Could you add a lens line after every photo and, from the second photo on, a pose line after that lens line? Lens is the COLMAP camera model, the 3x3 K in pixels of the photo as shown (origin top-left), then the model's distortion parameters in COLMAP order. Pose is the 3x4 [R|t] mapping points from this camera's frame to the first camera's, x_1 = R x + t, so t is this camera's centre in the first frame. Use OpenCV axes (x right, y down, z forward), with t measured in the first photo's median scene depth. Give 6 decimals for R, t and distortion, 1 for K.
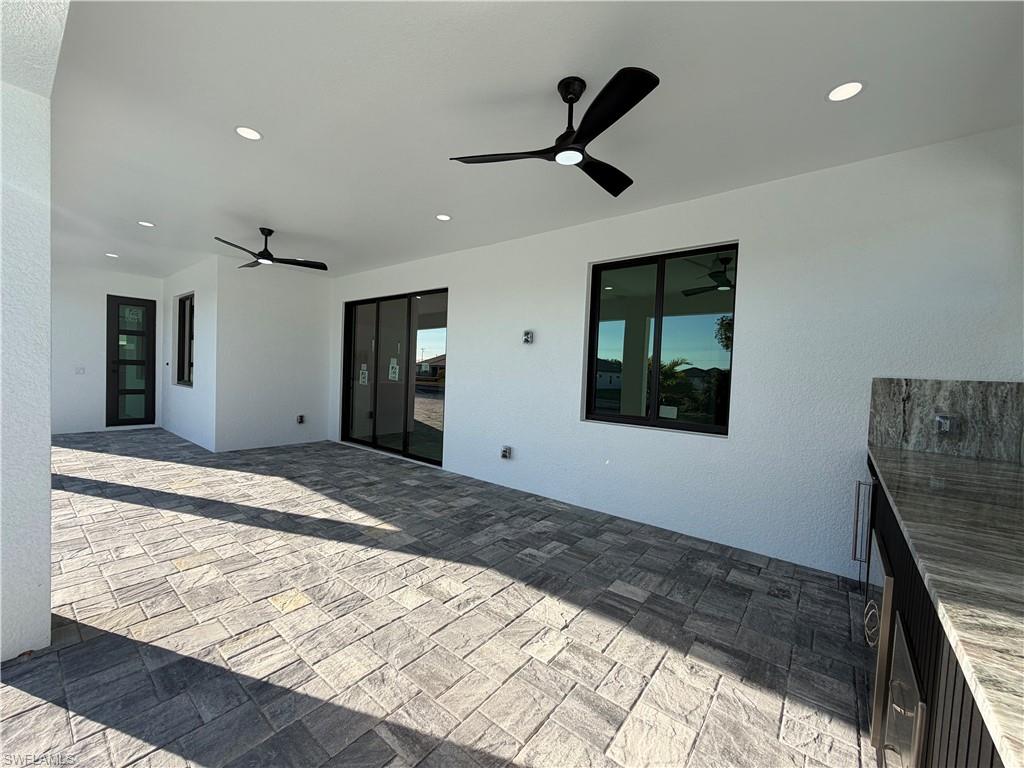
lens RADIAL K [[407.2, 0, 507.7], [0, 407.2, 386.7], [0, 0, 1]] dist [0.000420, 0.000076]
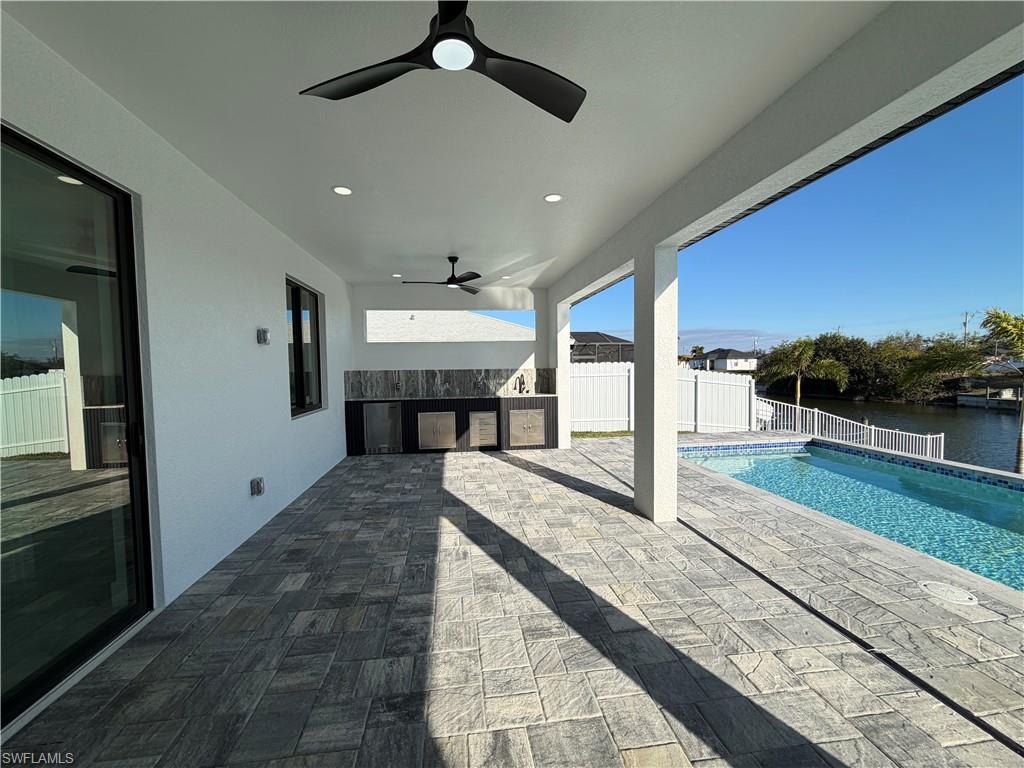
lens RADIAL K [[407.2, 0, 507.7], [0, 407.2, 386.7], [0, 0, 1]] dist [0.000420, 0.000076]
pose [[-0.727378, -0.063424, 0.683300, -1.082060], [0.006967, 0.994986, 0.099771, -0.120577], [-0.686202, 0.077332, -0.723289, 1.553535]]
